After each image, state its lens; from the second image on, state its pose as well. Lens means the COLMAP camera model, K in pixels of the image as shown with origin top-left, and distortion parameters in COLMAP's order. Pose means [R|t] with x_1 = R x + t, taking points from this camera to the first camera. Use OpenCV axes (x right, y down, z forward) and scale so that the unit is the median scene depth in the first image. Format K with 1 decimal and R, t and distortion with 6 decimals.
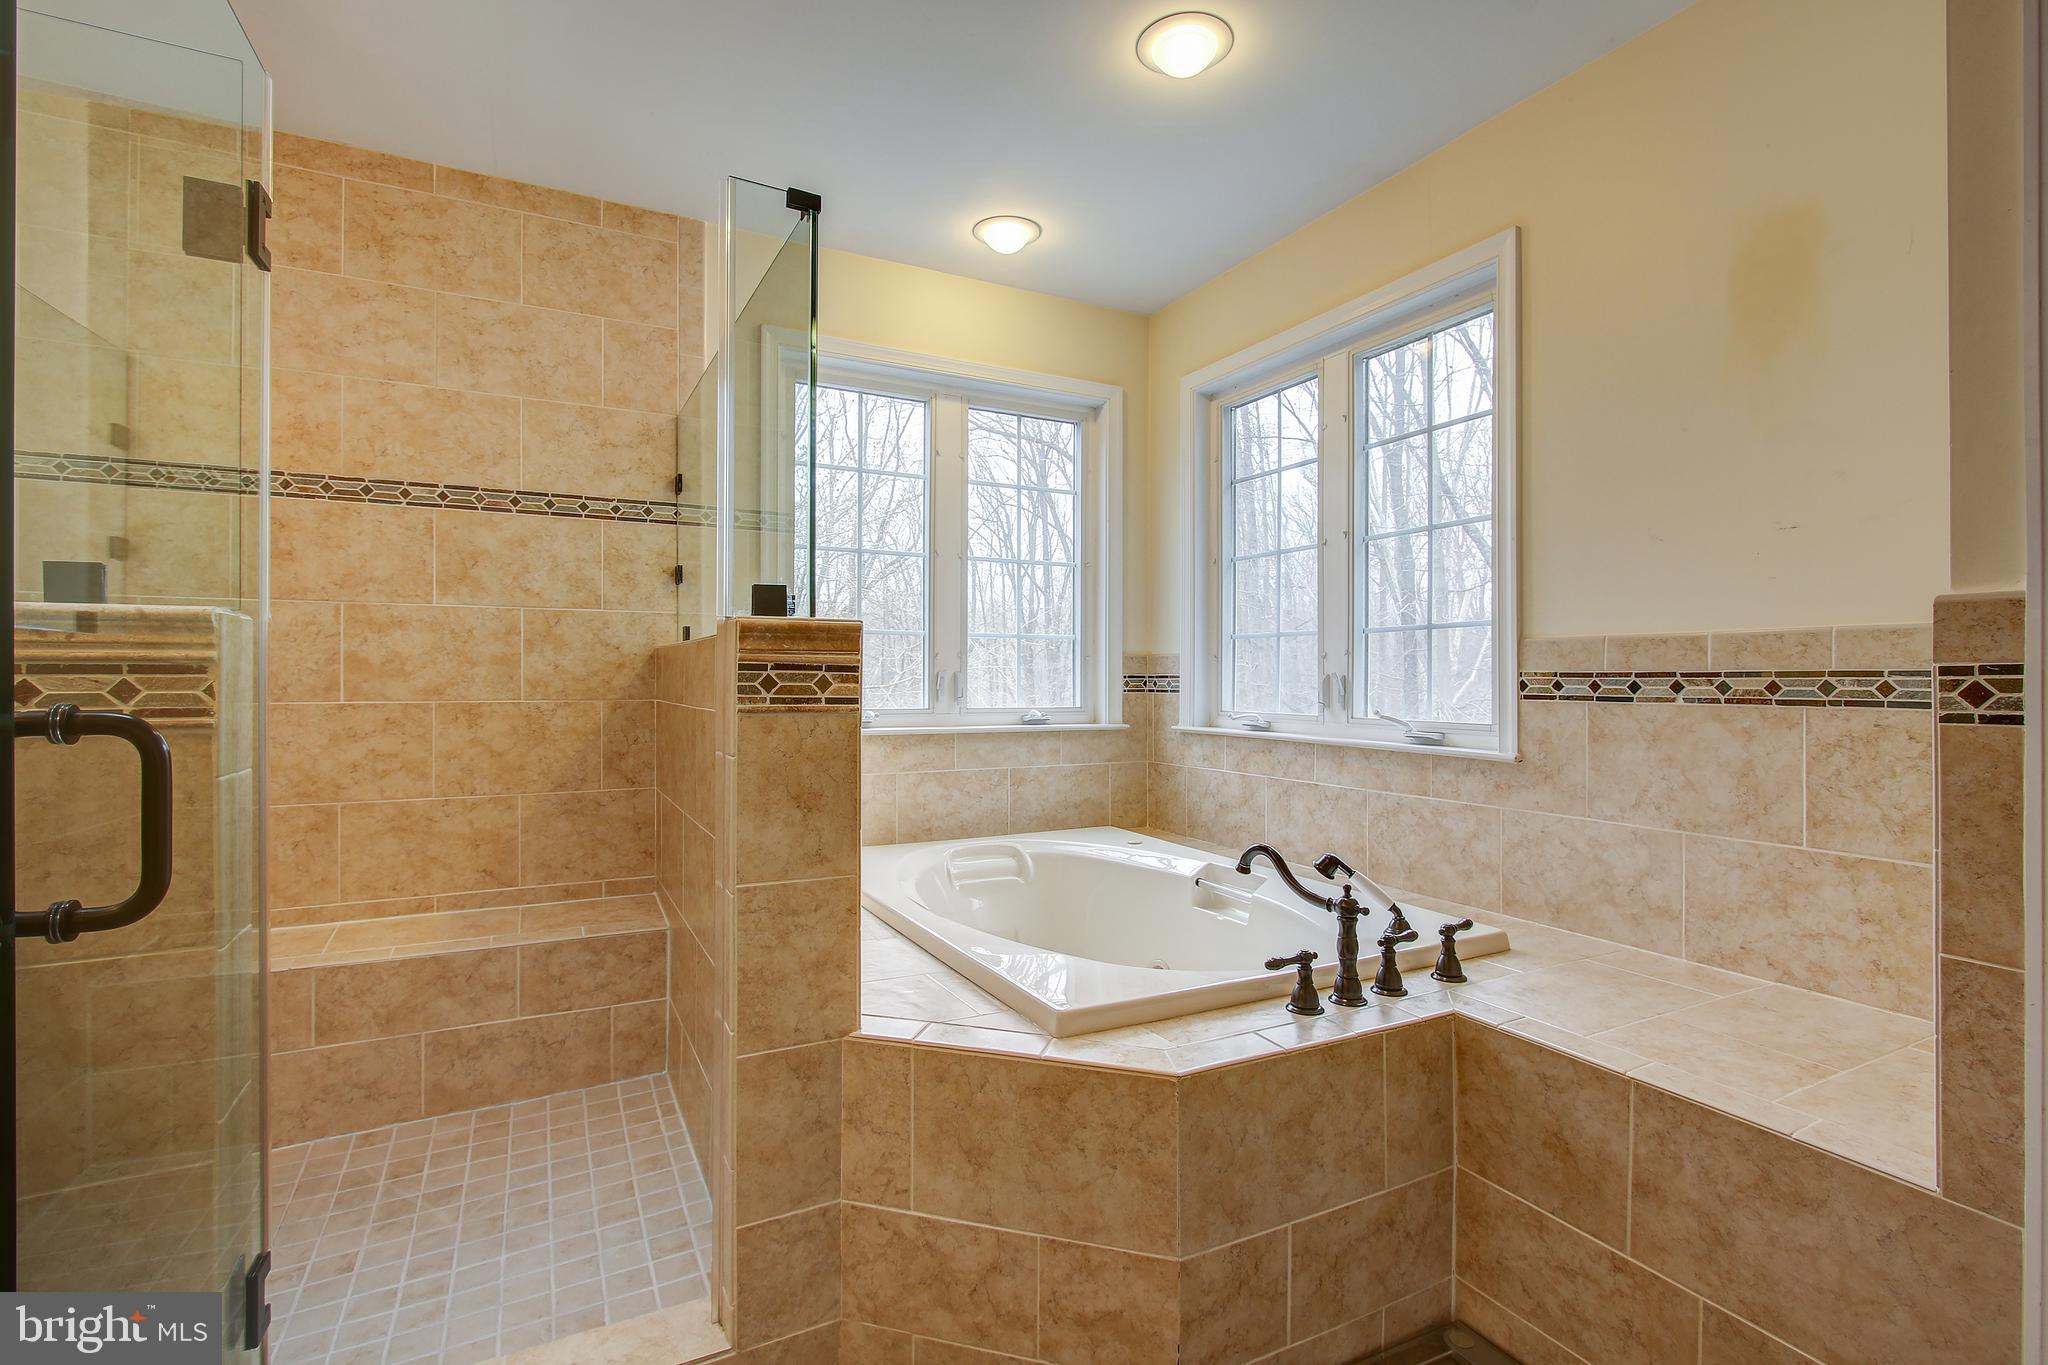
lens RADIAL K [[950.8, 0, 1023.4], [0, 950.8, 685.1], [0, 0, 1]] dist [-0.015543, 0.000590]
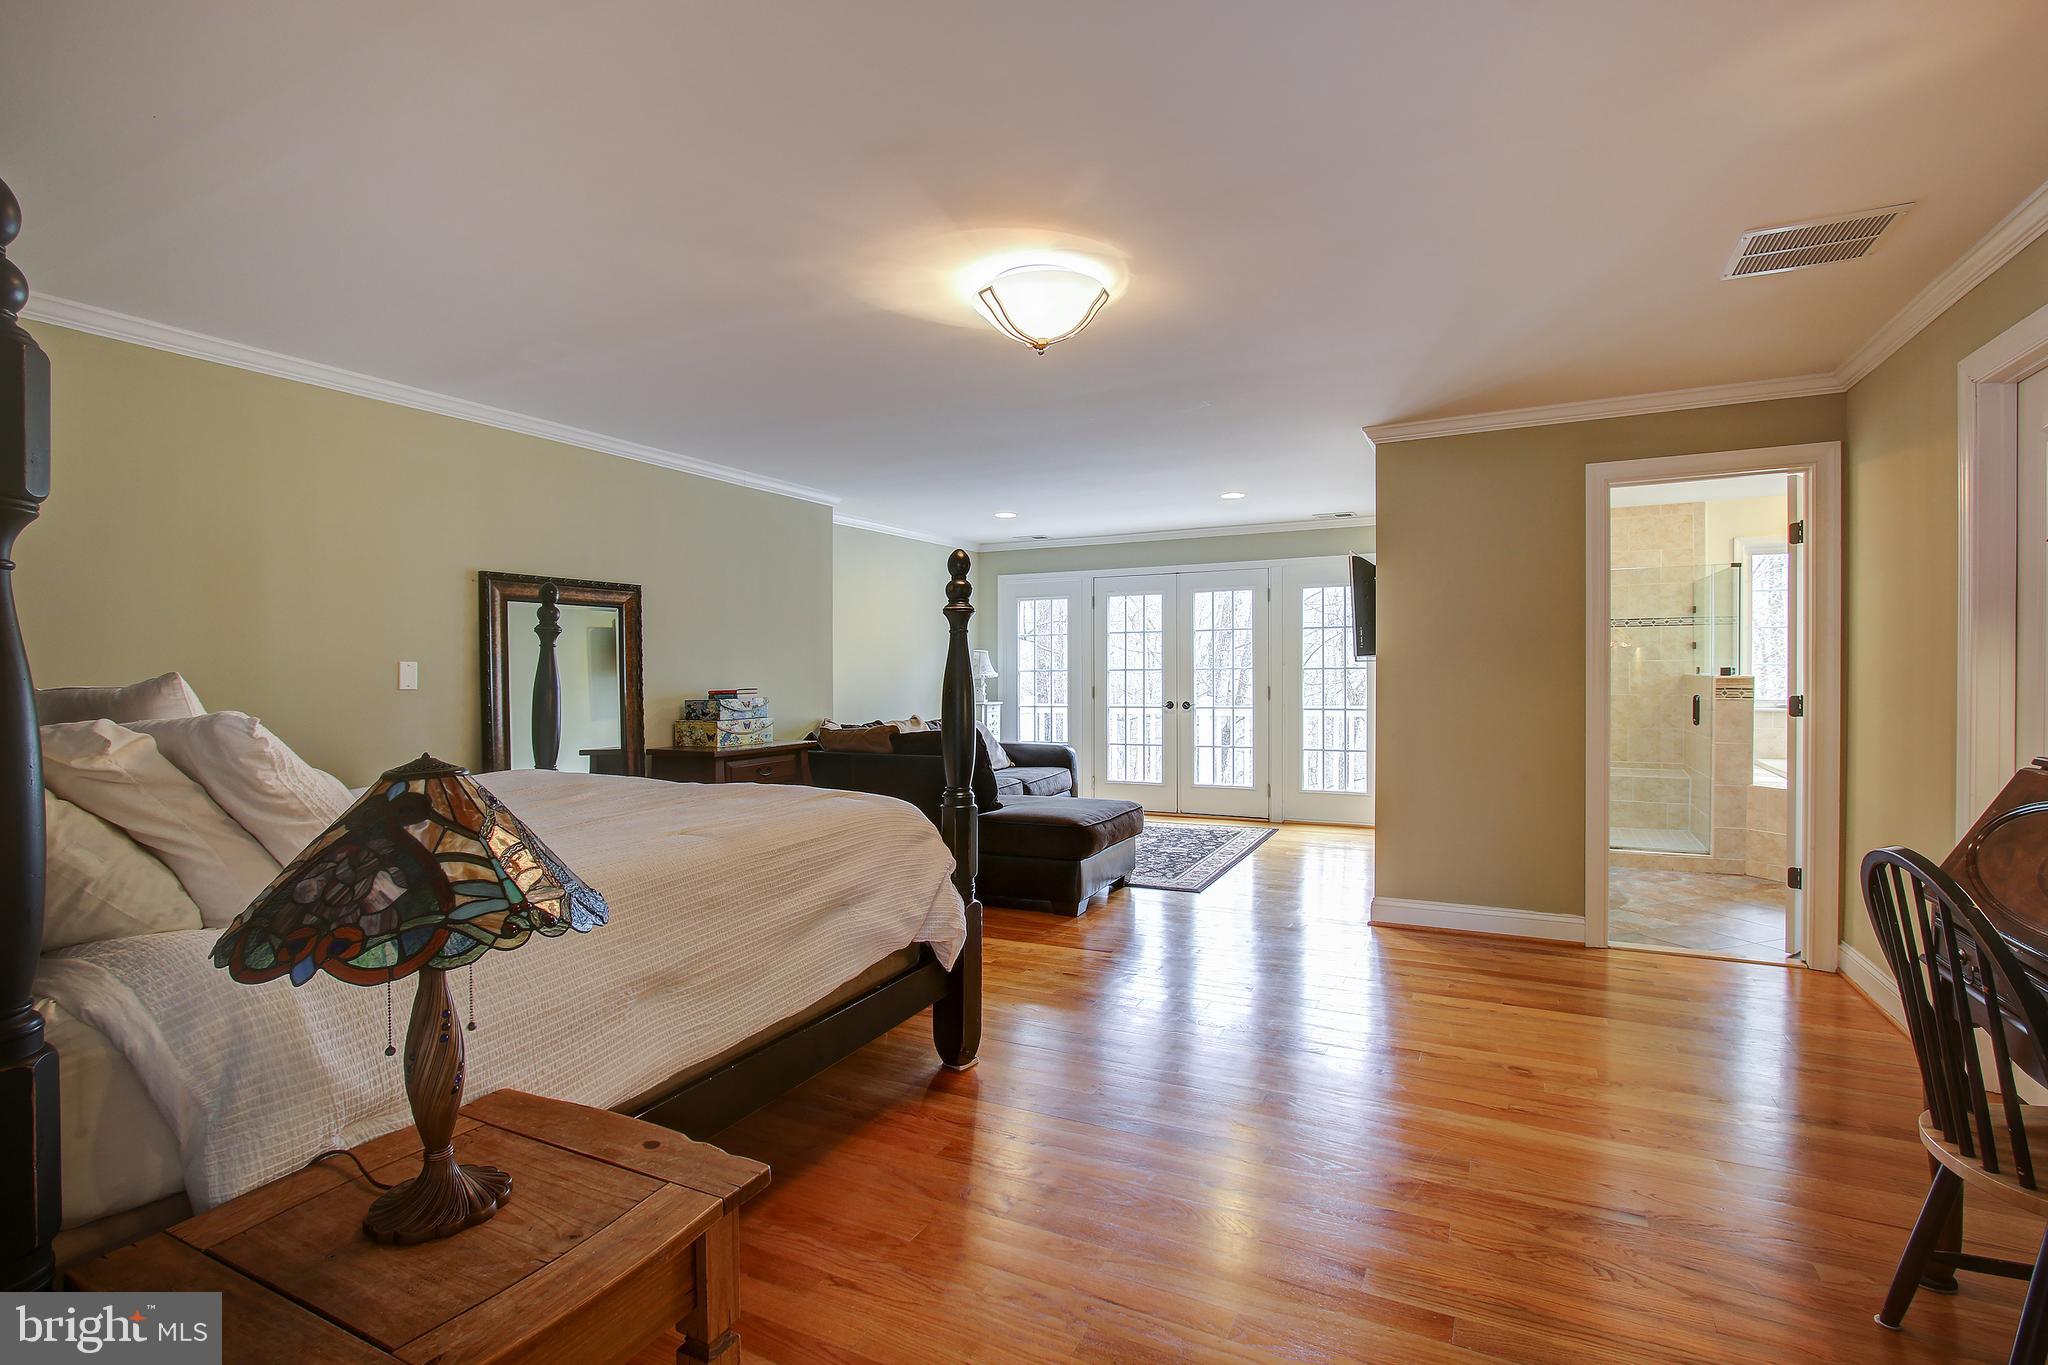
lens RADIAL K [[950.8, 0, 1025.5], [0, 950.8, 681.4], [0, 0, 1]] dist [-0.015543, 0.000590]
pose [[0.583502, 0.005506, -0.812093, 0.681566], [0.003807, 0.999947, 0.009515, -0.054762], [0.812103, -0.008643, 0.583450, -2.041866]]
